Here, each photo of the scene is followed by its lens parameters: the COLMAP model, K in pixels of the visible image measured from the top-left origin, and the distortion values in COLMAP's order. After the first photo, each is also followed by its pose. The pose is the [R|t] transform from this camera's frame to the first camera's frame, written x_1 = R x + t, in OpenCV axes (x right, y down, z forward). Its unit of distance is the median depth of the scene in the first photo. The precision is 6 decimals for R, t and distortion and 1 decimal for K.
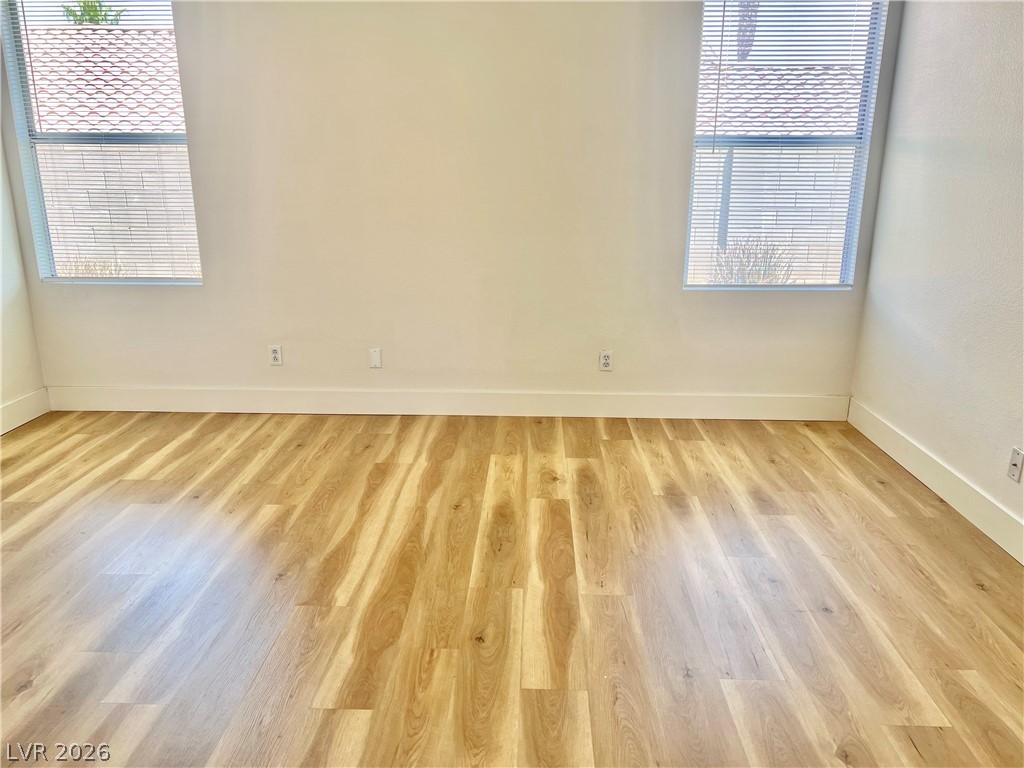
lens RADIAL K [[778.4, 0, 507.7], [0, 778.4, 383.6], [0, 0, 1]] dist [0.072329, -0.081178]
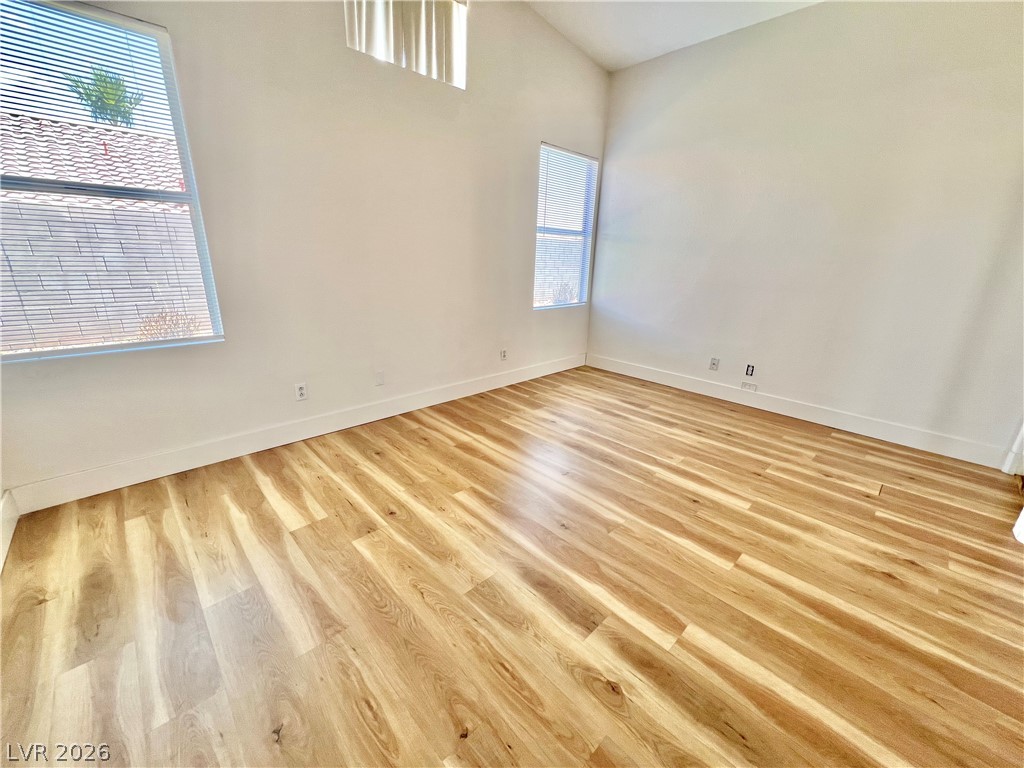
lens RADIAL K [[415.7, 0, 512.0], [0, 415.7, 384.0], [0, 0, 1]] dist [0.003747, 0.000224]
pose [[0.691954, -0.199683, 0.693777, -0.565375], [0.169212, 0.979077, 0.113031, -0.071652], [-0.701832, 0.039183, 0.711265, 0.362625]]
